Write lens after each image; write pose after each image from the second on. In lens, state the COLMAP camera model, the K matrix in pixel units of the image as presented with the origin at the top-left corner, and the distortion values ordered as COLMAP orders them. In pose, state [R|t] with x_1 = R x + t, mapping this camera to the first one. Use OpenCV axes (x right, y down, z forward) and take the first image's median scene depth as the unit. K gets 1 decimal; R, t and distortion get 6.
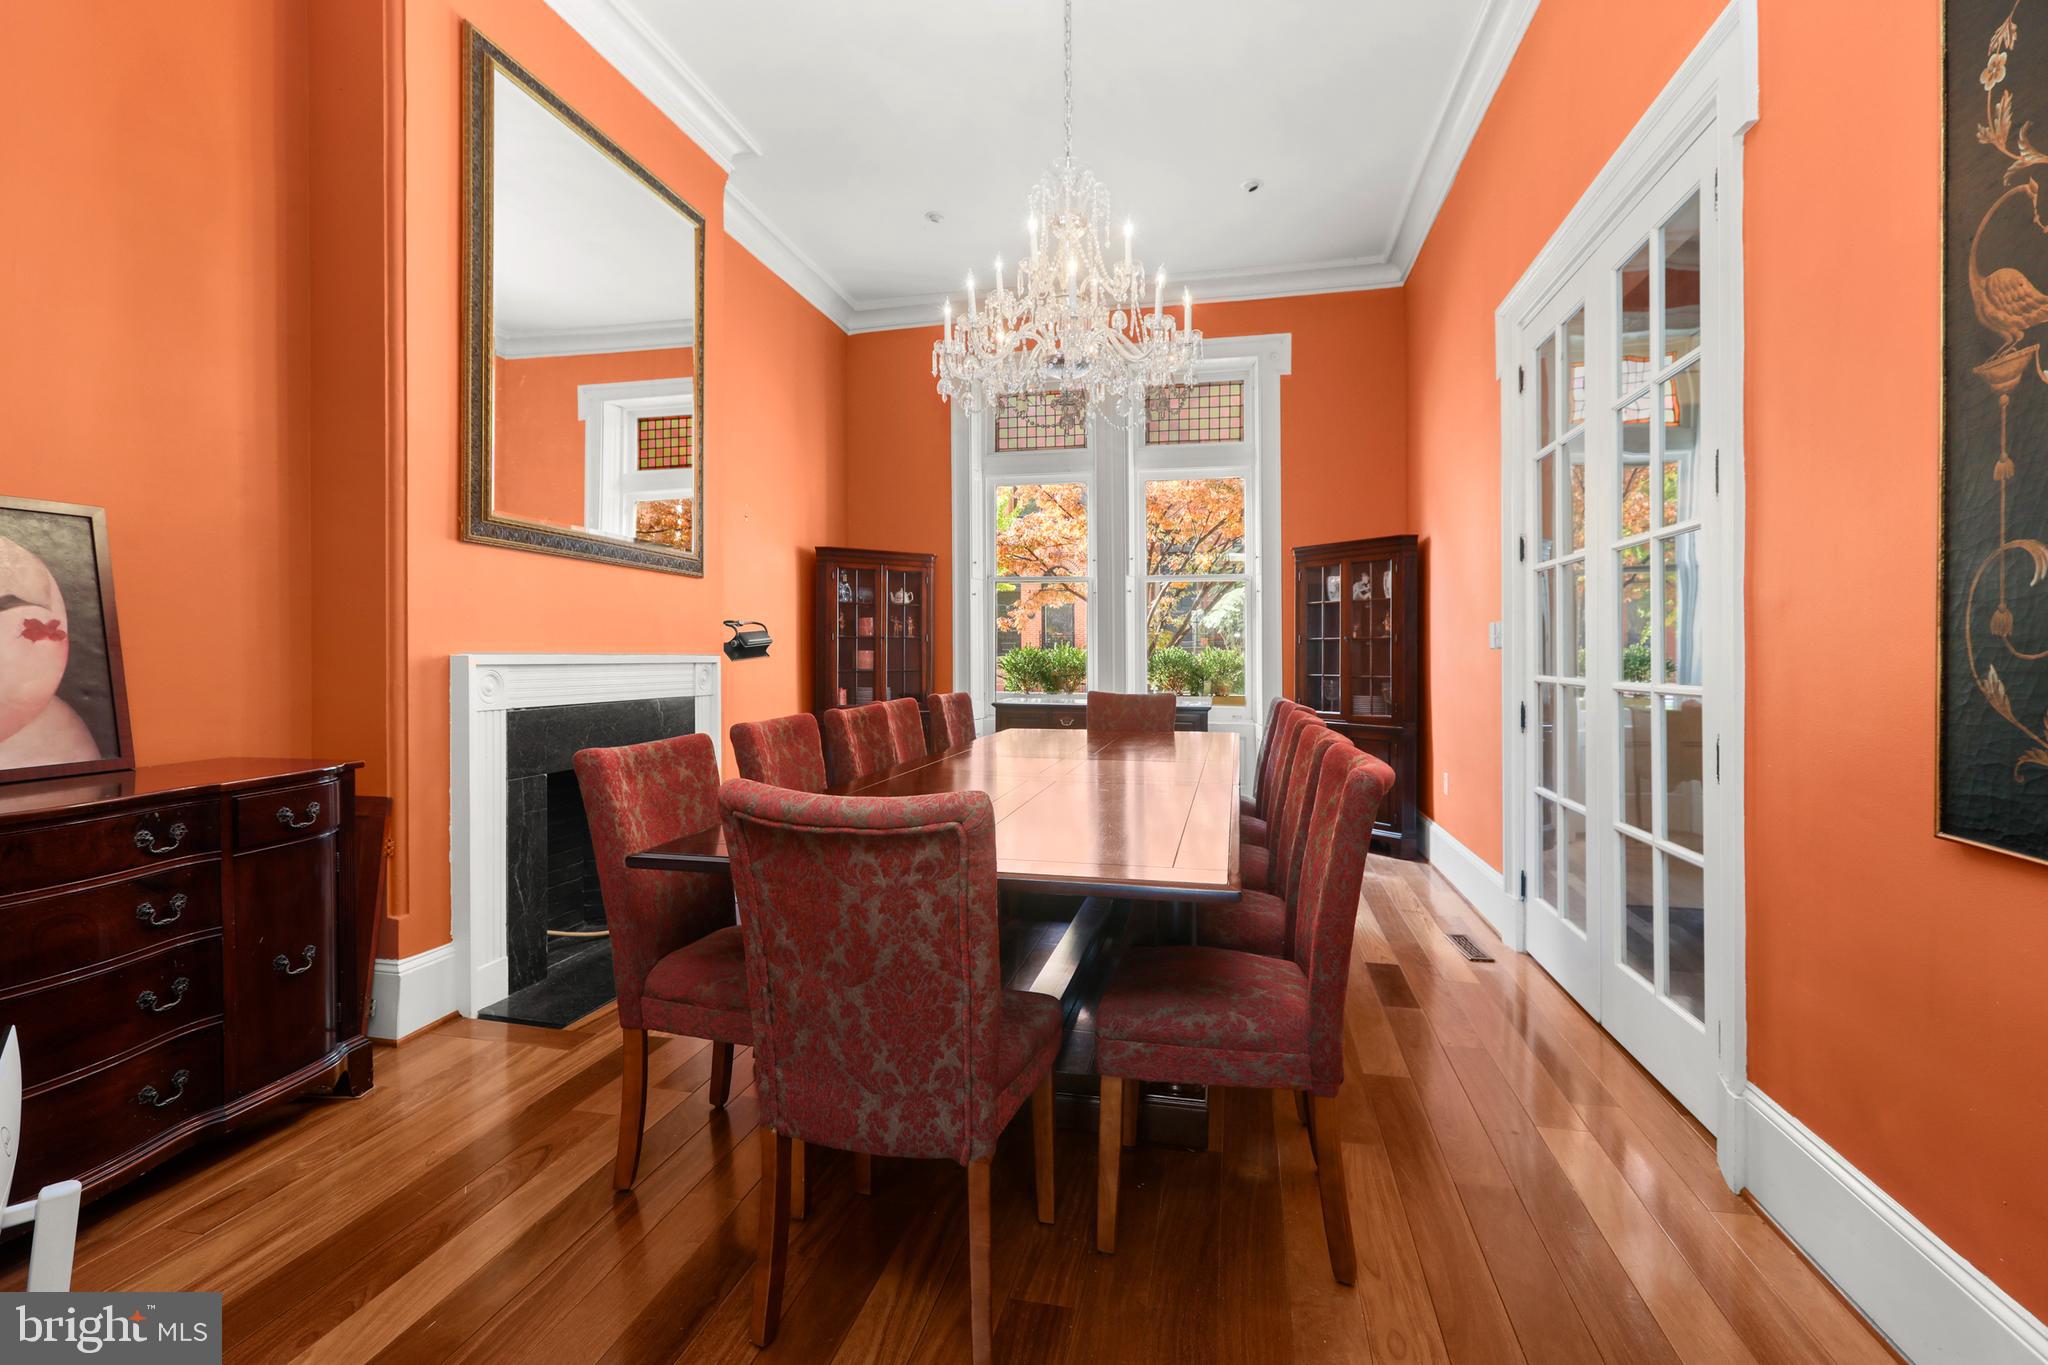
lens RADIAL K [[926.3, 0, 1019.5], [0, 926.3, 658.8], [0, 0, 1]] dist [0.000442, -0.000117]
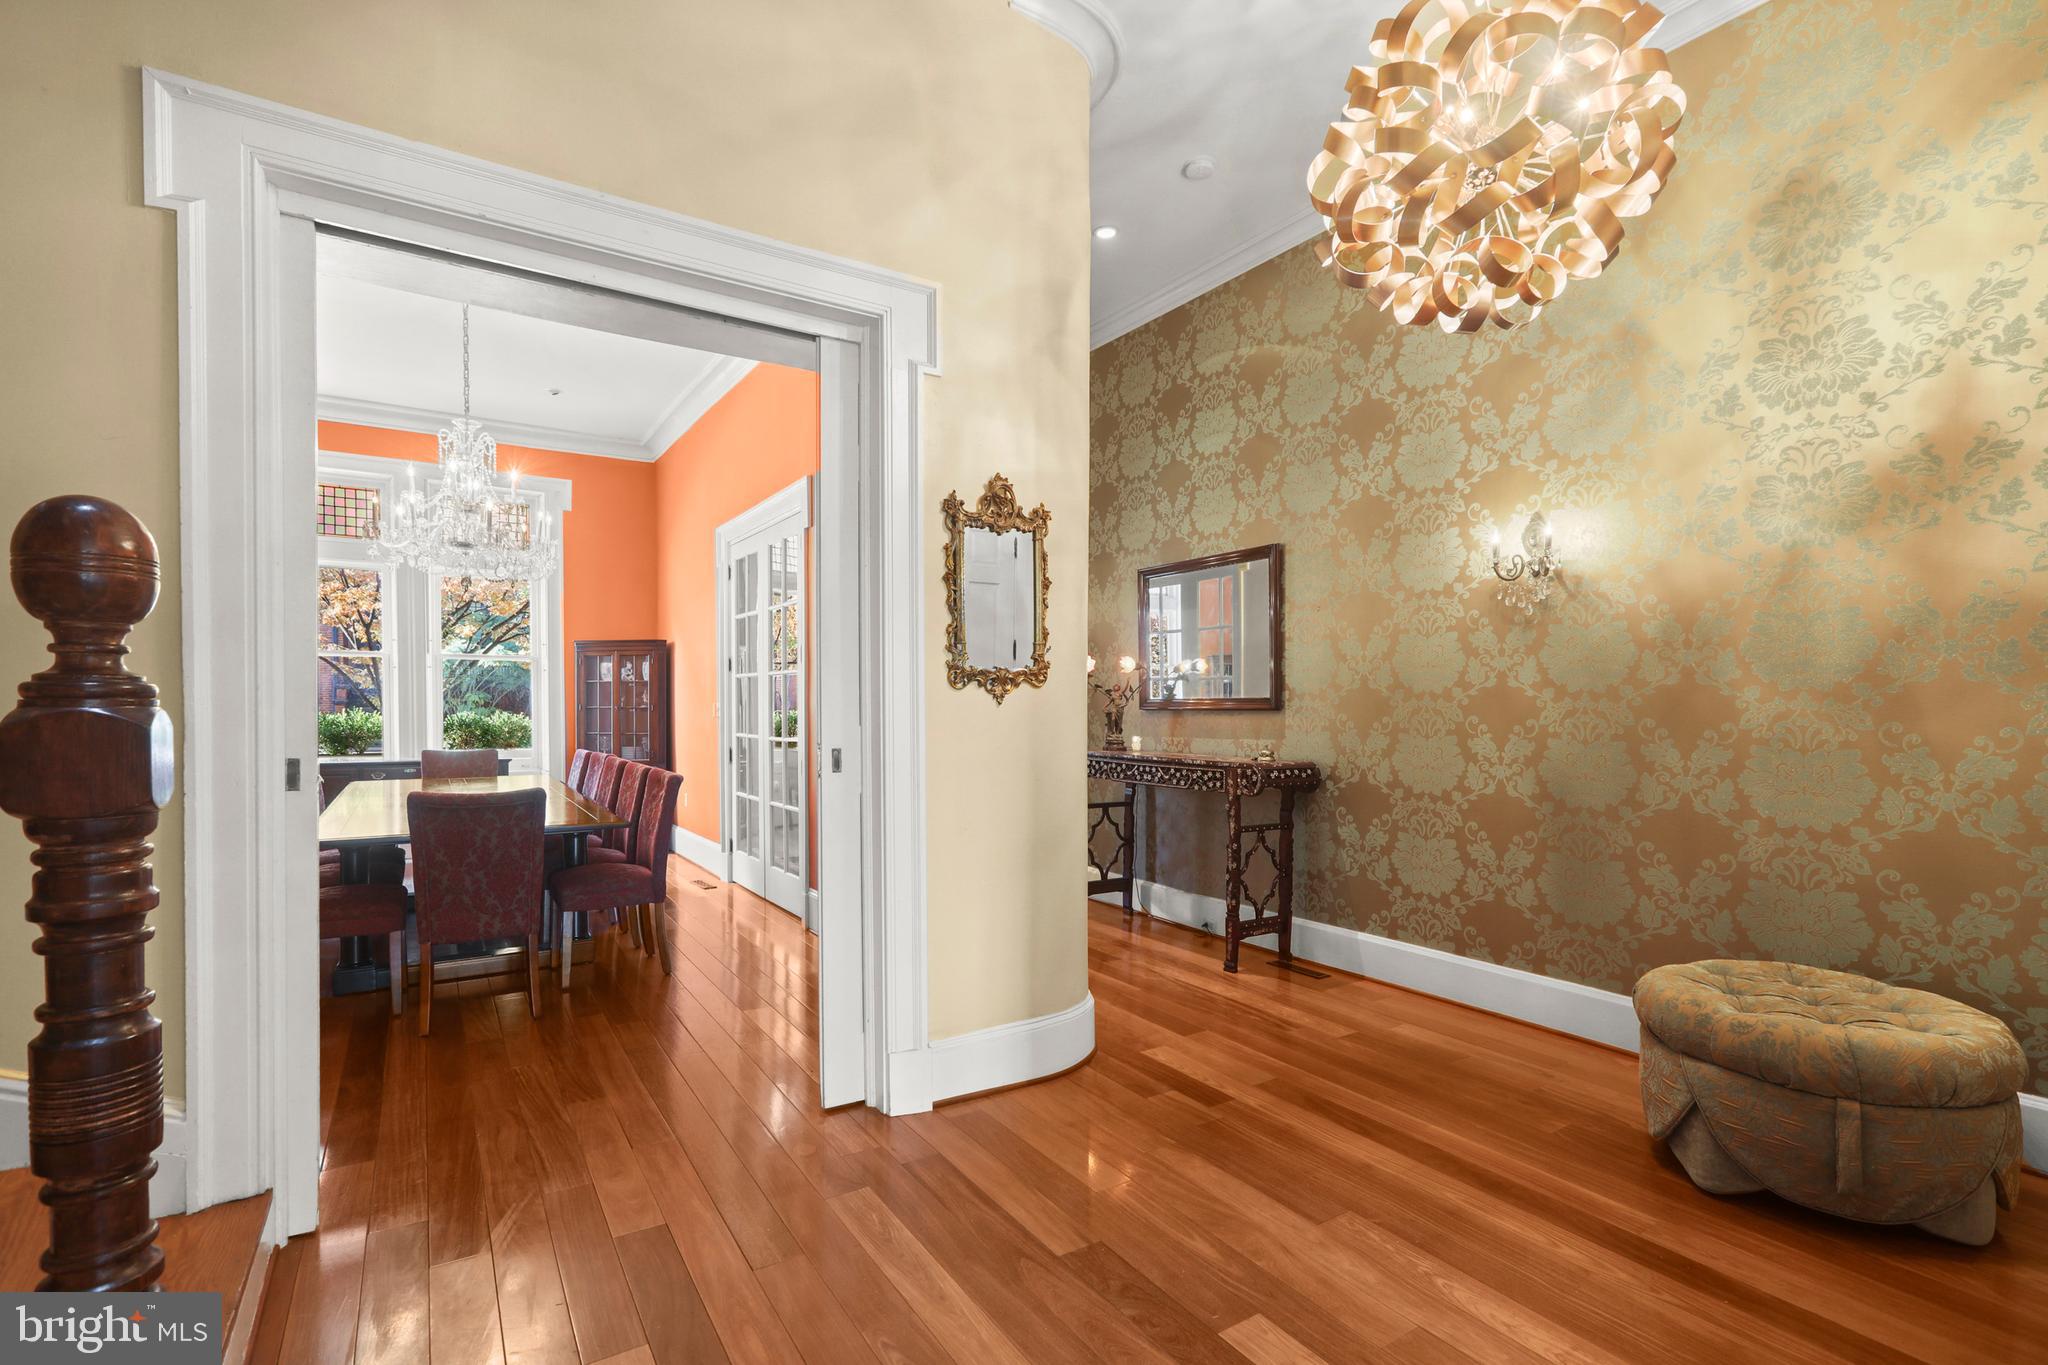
lens RADIAL K [[943.1, 0, 1020.0], [0, 943.1, 699.7], [0, 0, 1]] dist [-0.000269, -0.000978]
pose [[0.699356, 0.003694, 0.714764, -0.263223], [0.002884, 0.999964, -0.007990, -0.020977], [-0.714767, 0.007649, 0.699320, -0.485161]]
